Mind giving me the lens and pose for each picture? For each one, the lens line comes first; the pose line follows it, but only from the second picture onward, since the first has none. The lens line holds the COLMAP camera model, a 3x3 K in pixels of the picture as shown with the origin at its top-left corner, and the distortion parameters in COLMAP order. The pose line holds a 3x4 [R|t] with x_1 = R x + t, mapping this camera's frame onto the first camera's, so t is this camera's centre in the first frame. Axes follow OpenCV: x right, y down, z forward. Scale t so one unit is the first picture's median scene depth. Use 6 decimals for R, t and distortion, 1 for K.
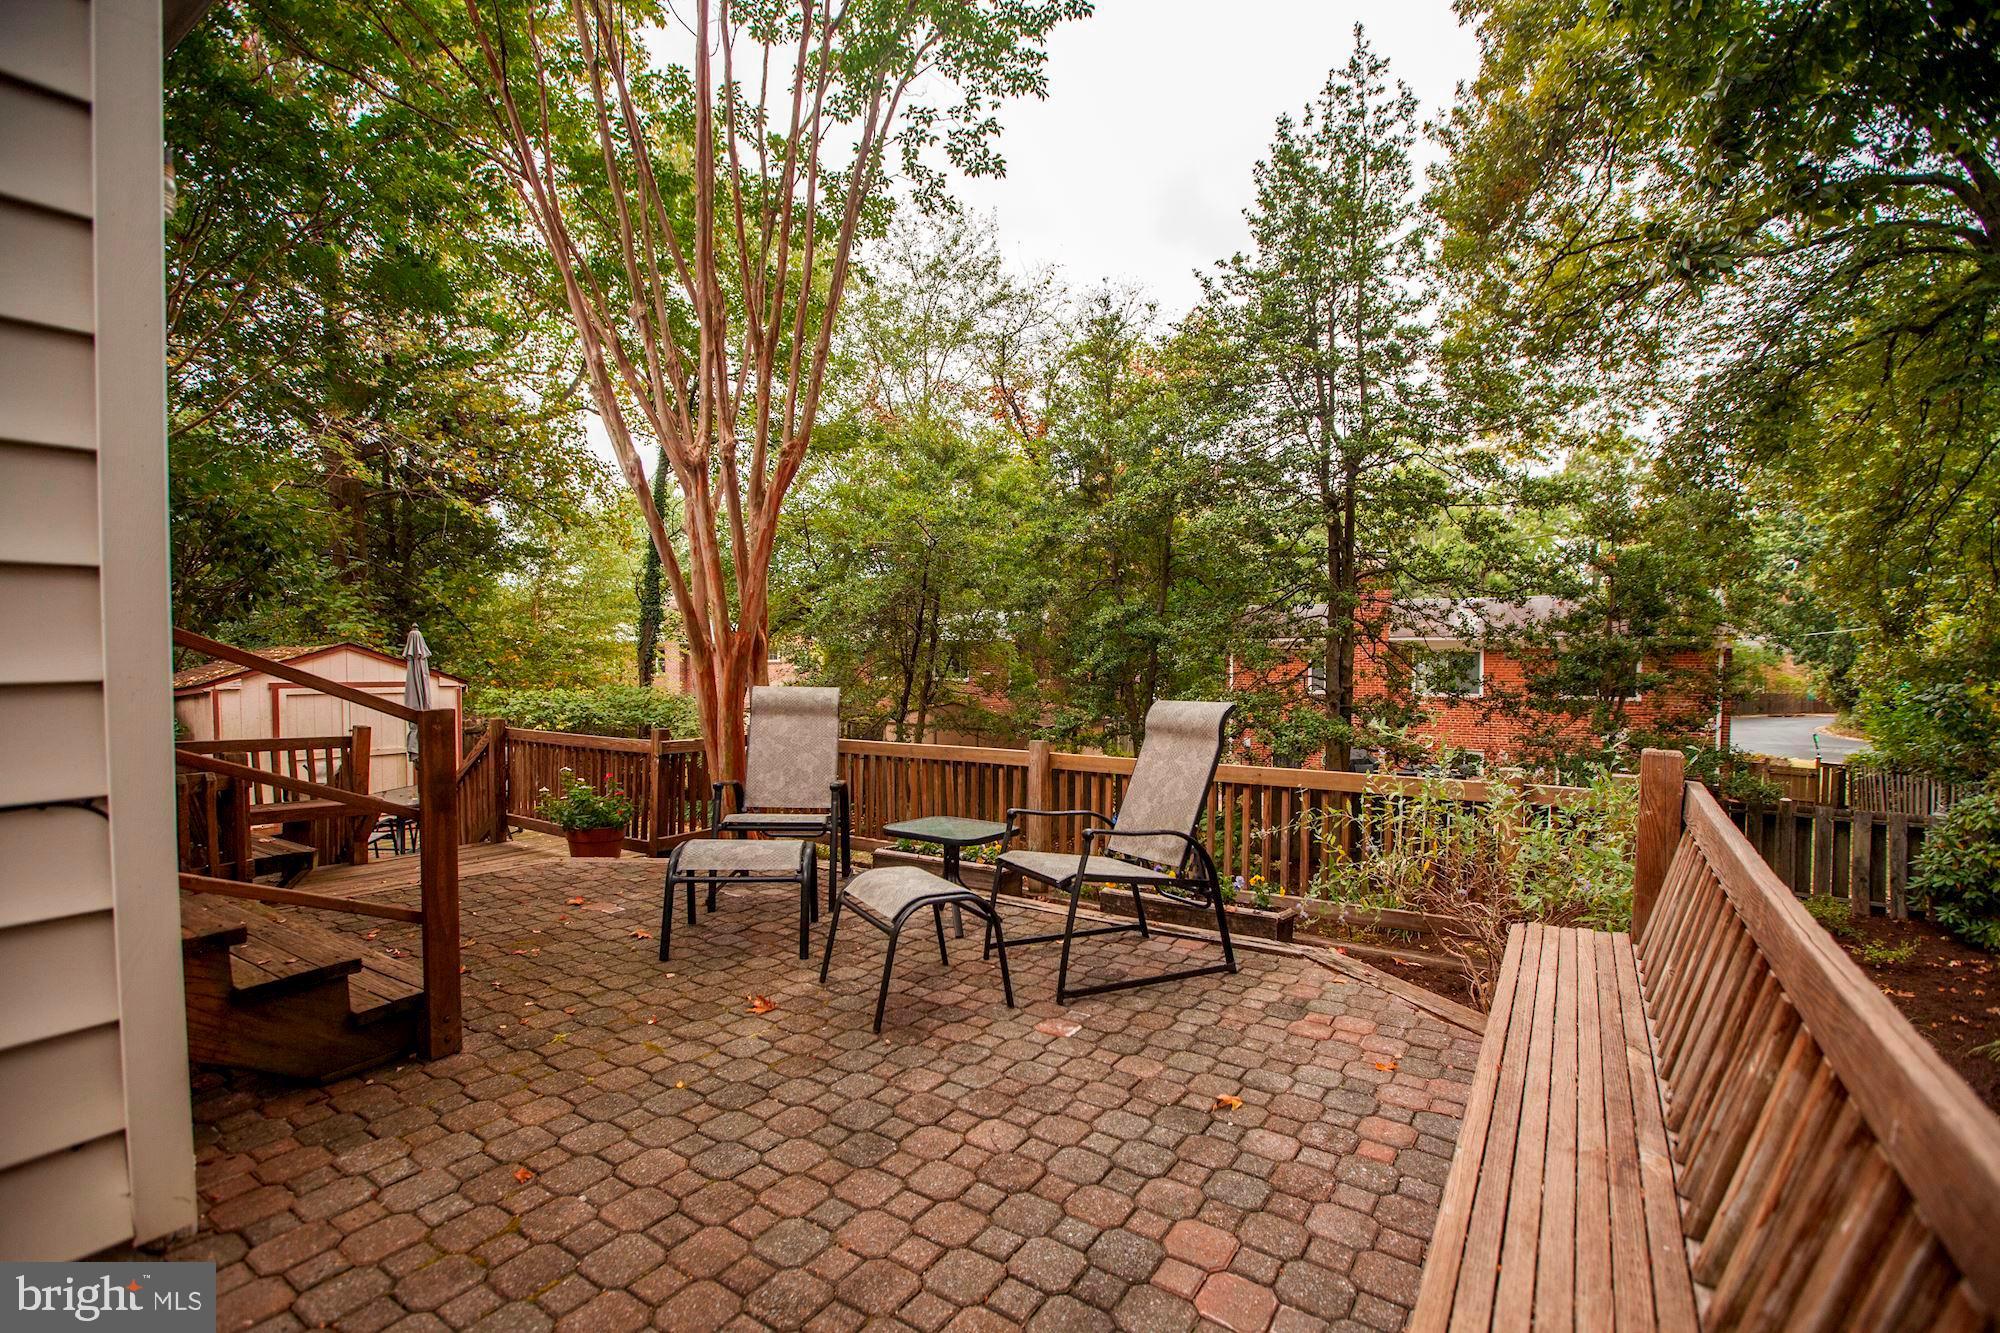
lens RADIAL K [[919.1, 0, 1013.0], [0, 919.1, 671.1], [0, 0, 1]] dist [-0.033438, 0.014427]
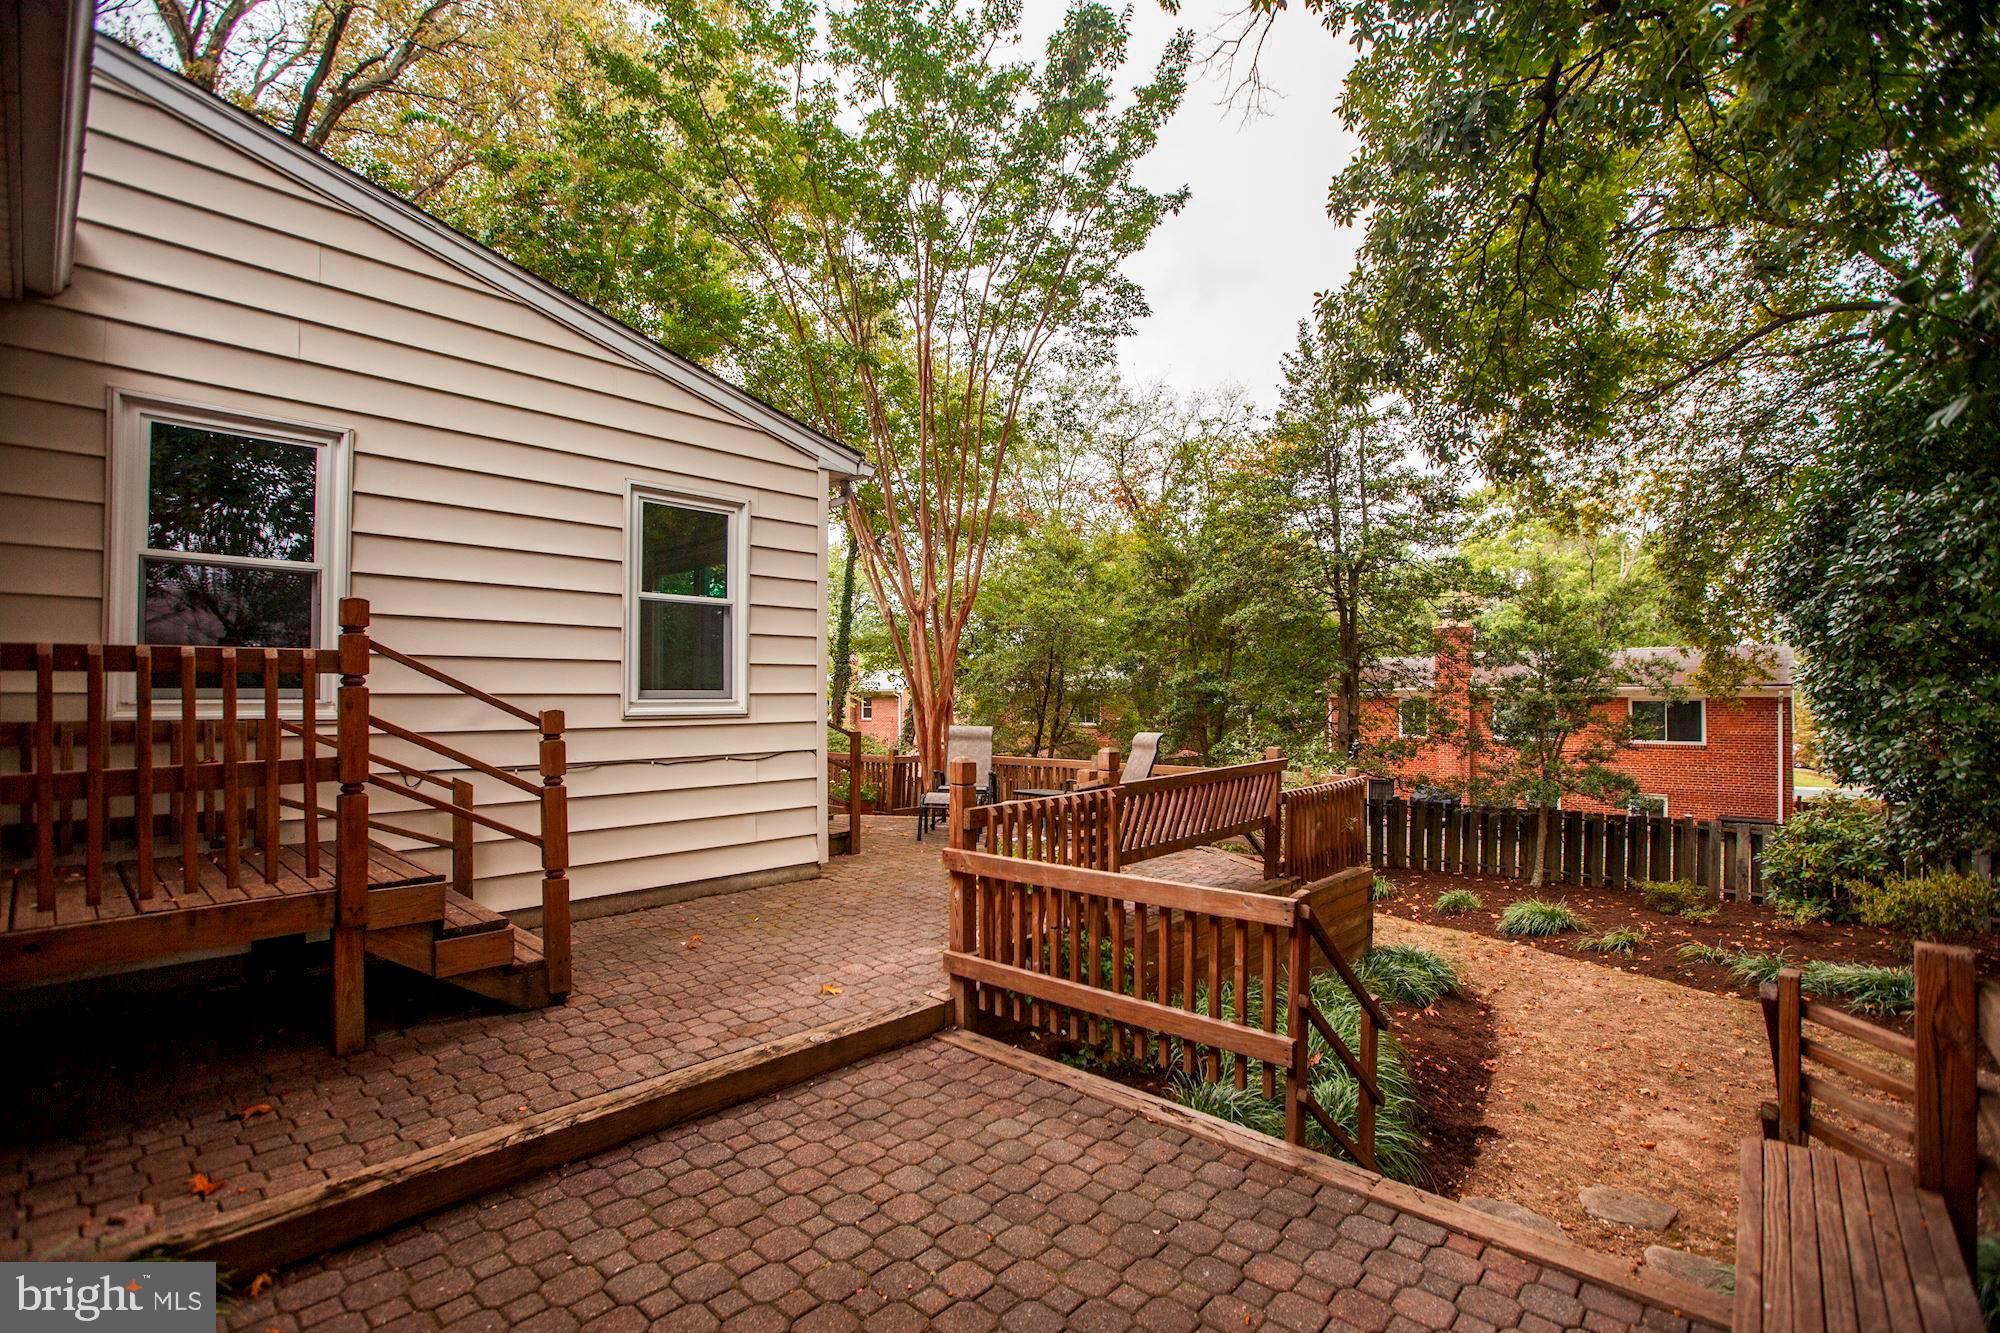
lens RADIAL K [[919.1, 0, 1005.1], [0, 919.1, 672.9], [0, 0, 1]] dist [-0.033438, 0.014427]
pose [[0.985785, -0.004701, -0.167949, 0.067251], [-0.003050, 0.998943, -0.045864, -0.002512], [0.167987, 0.045724, 0.984728, -0.371838]]
